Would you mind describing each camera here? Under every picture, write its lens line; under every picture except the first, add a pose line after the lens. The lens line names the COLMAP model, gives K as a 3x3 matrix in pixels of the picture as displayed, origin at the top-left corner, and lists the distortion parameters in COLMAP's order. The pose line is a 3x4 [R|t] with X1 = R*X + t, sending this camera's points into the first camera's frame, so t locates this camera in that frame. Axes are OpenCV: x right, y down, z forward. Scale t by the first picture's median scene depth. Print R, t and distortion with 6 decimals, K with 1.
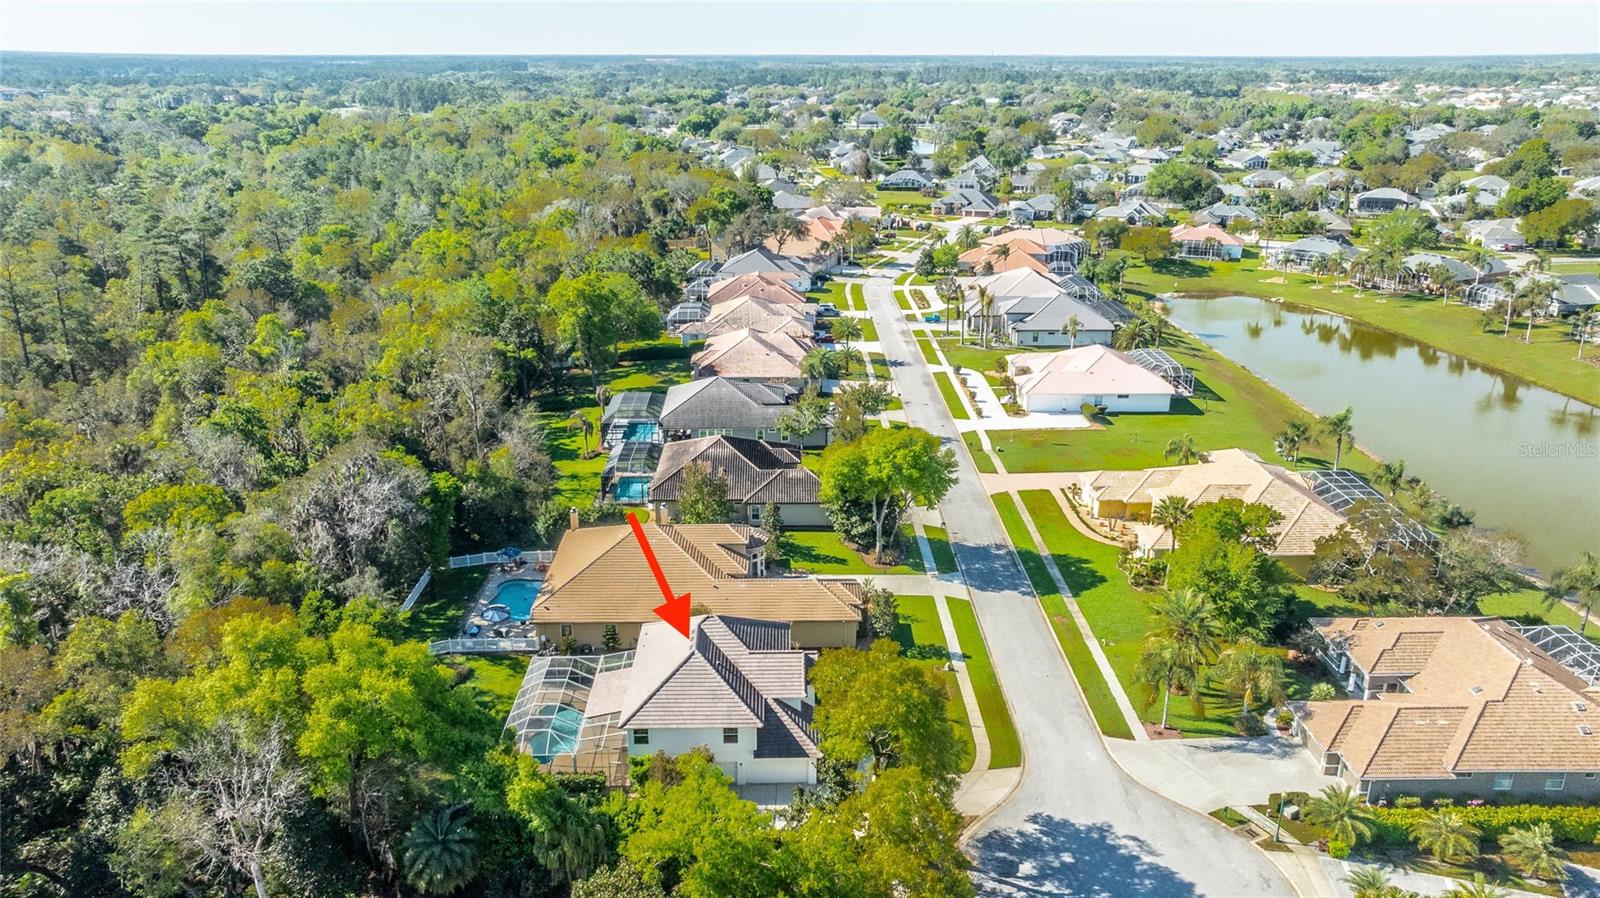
lens RADIAL K [[1131.6, 0, 800.0], [0, 1131.6, 449.0], [0, 0, 1]] dist [-0.039649, 0.069976]
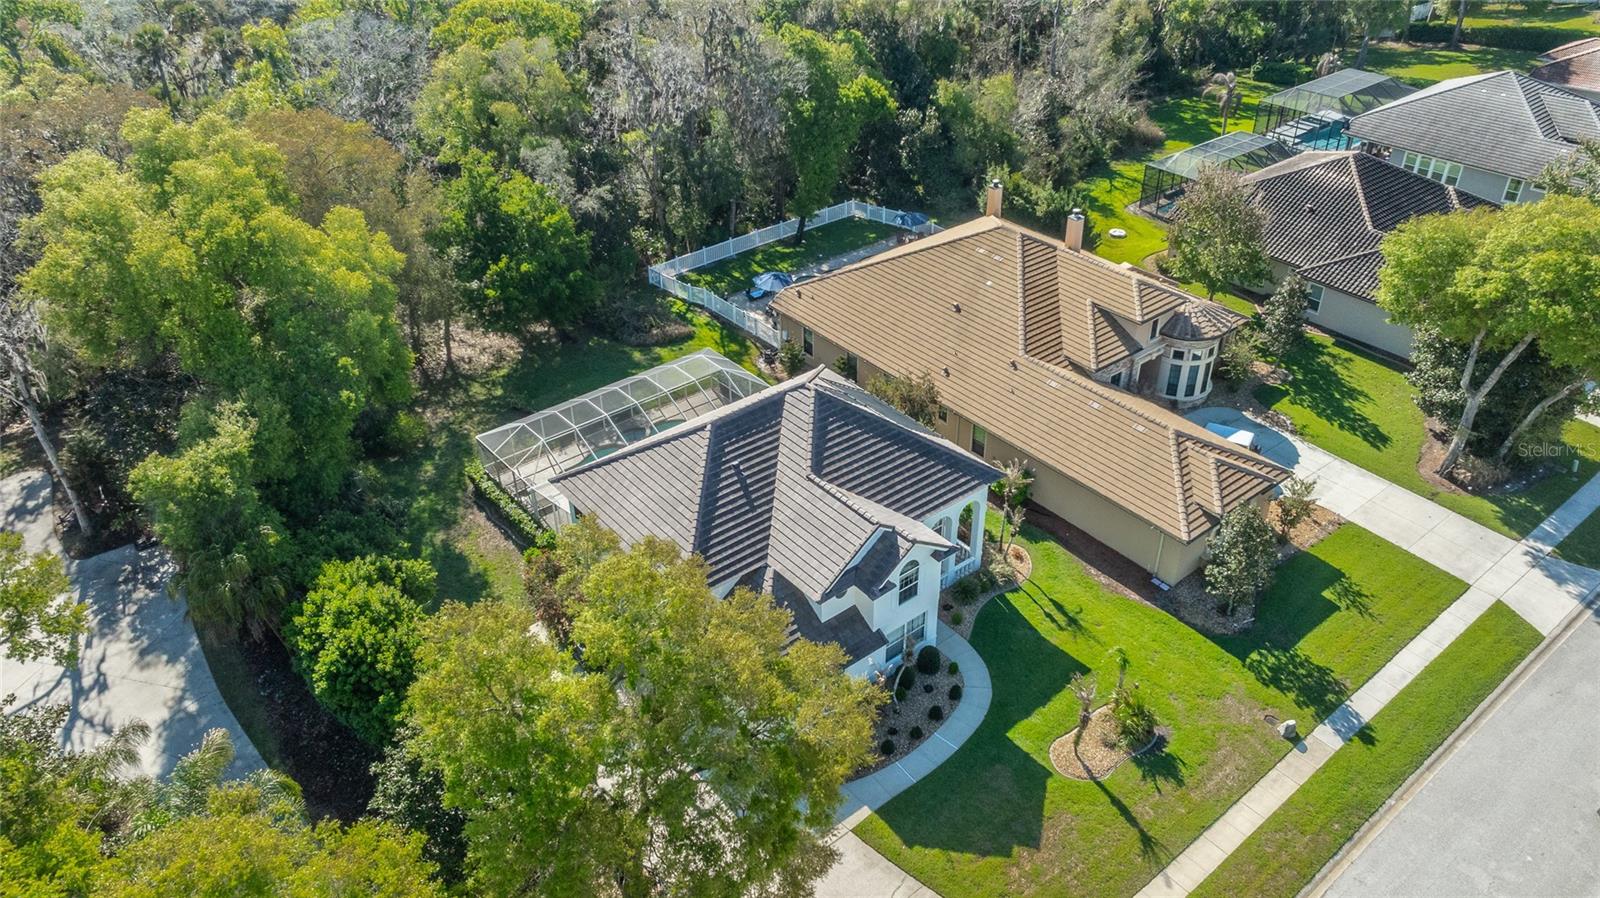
lens RADIAL K [[1158.4, 0, 805.3], [0, 1158.4, 424.6], [0, 0, 1]] dist [-0.032669, 0.057471]
pose [[0.615043, 0.418200, -0.668454, 0.218496], [-0.250109, 0.907454, 0.337598, -0.015727], [0.747775, -0.040451, 0.662719, 0.464651]]
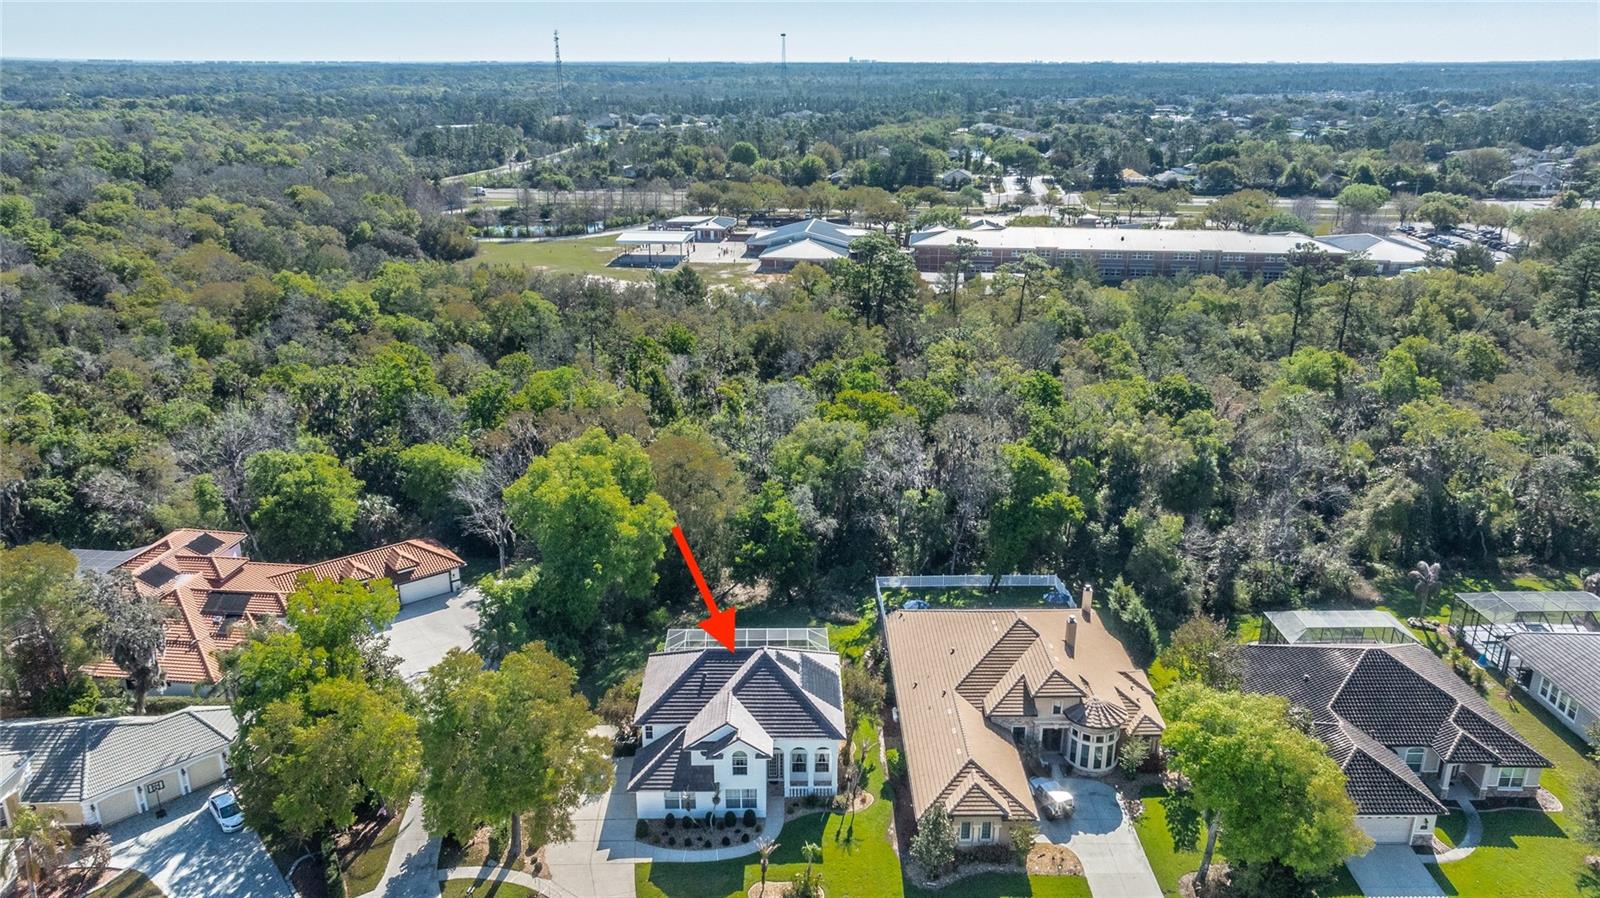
lens RADIAL K [[1131.6, 0, 800.0], [0, 1131.6, 449.0], [0, 0, 1]] dist [-0.039649, 0.069976]
pose [[-0.018565, 0.321606, -0.946692, 0.575096], [-0.327298, 0.892730, 0.309693, -0.231431], [0.944739, 0.315600, 0.088687, 0.654043]]
